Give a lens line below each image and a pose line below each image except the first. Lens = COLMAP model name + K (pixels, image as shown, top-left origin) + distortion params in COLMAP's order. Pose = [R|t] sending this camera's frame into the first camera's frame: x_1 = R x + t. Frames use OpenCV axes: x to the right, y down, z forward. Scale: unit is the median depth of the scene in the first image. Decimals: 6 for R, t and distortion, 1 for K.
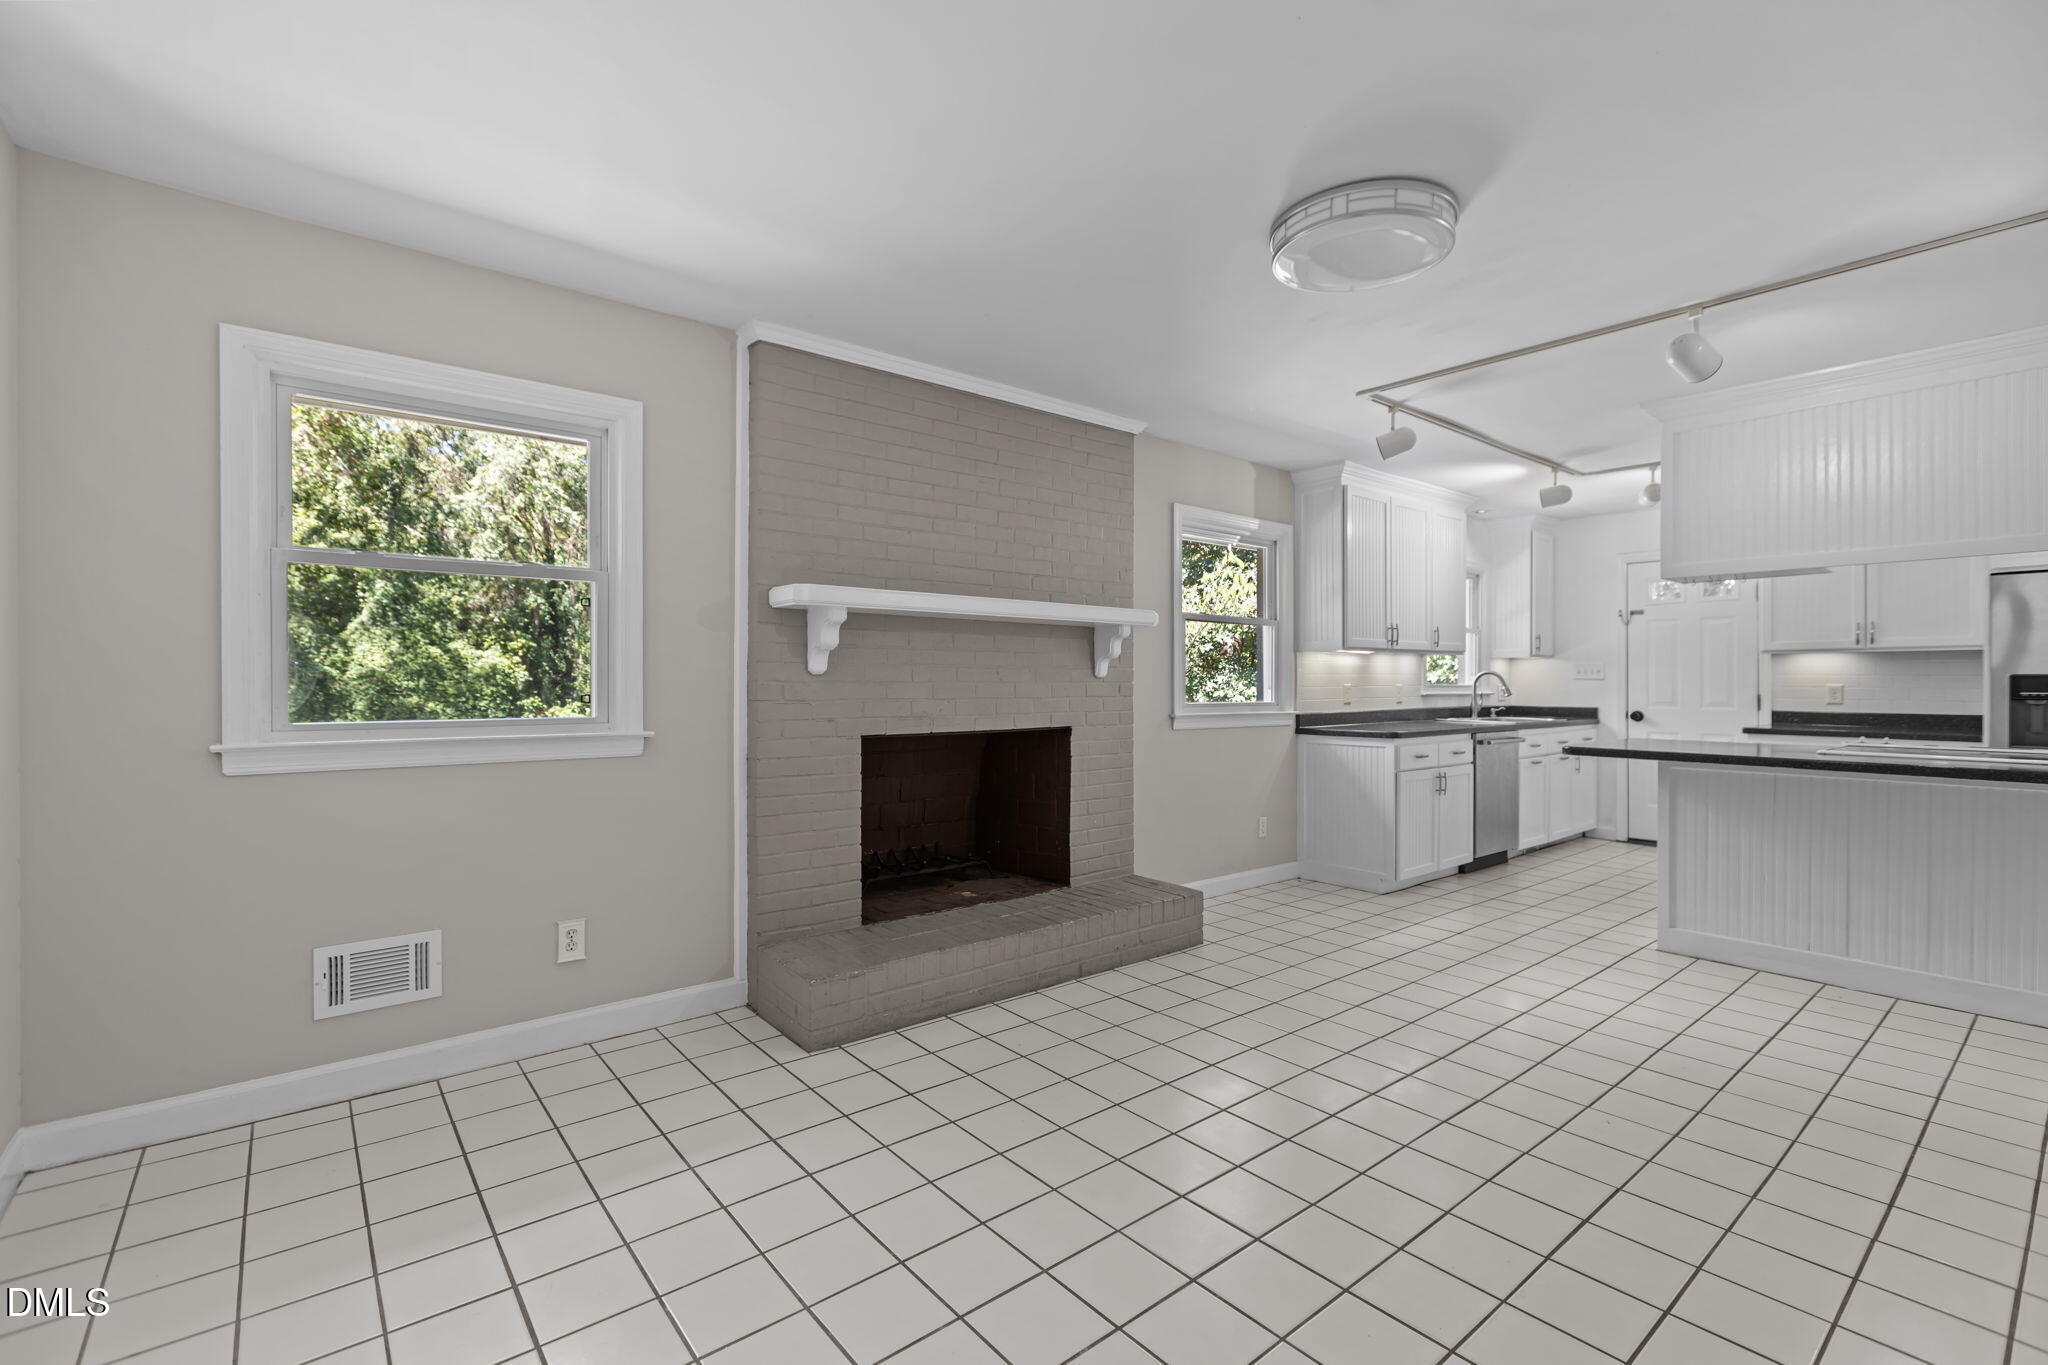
lens RADIAL K [[904.1, 0, 1021.3], [0, 904.1, 683.4], [0, 0, 1]] dist [-0.003533, -0.000479]
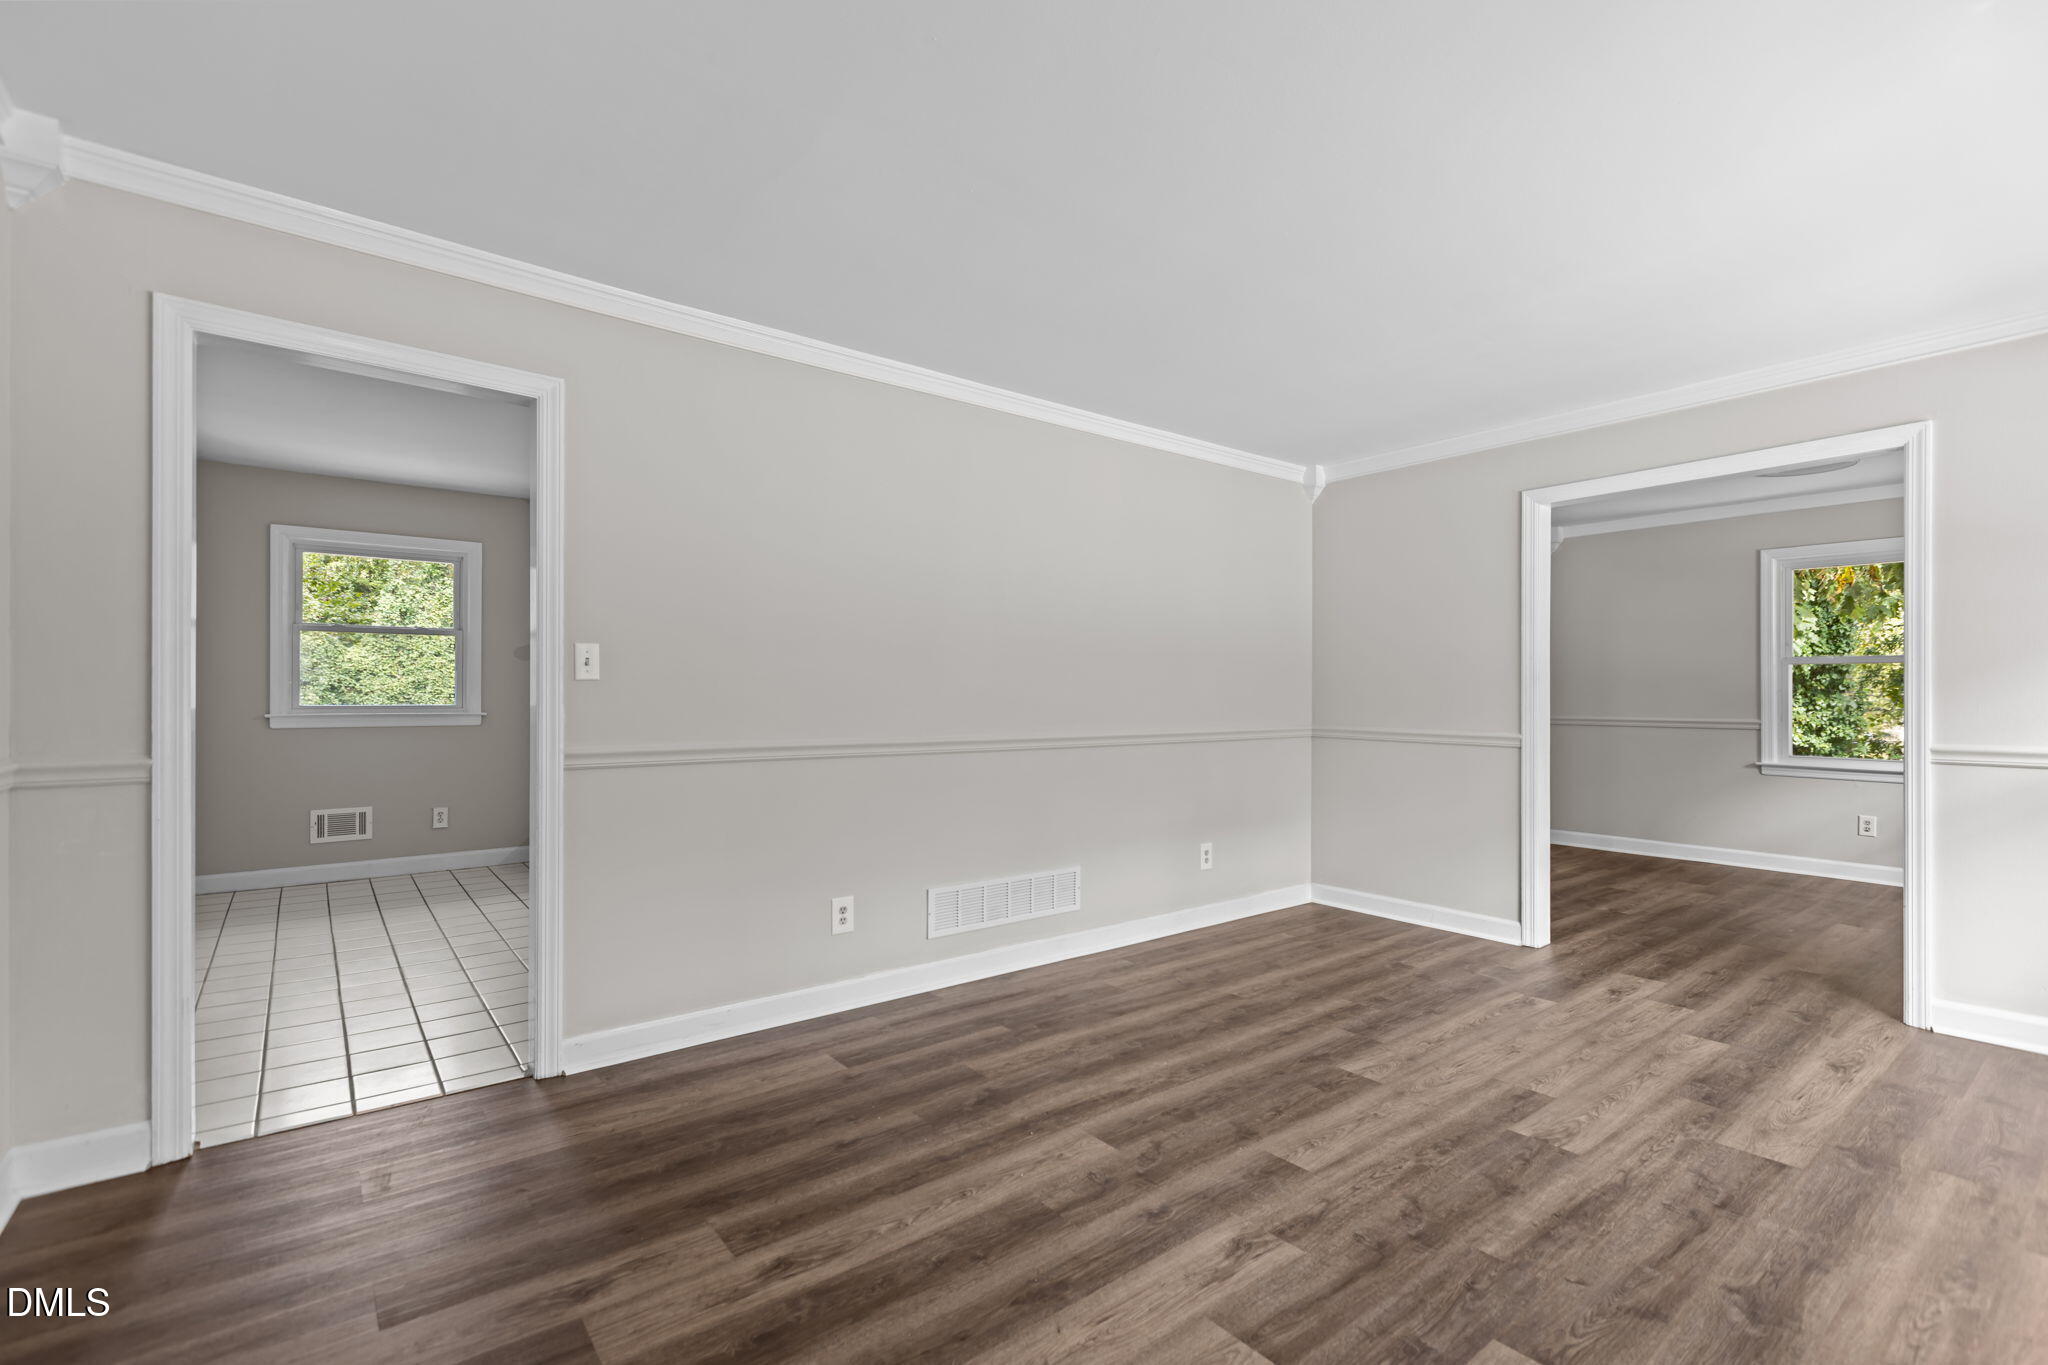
lens RADIAL K [[921.4, 0, 1025.5], [0, 921.4, 687.9], [0, 0, 1]] dist [0.000434, -0.000326]
pose [[0.999888, 0.005360, -0.014000, 0.888517], [-0.005456, 0.999961, -0.006879, 0.008428], [0.013962, 0.006955, 0.999878, -1.099859]]
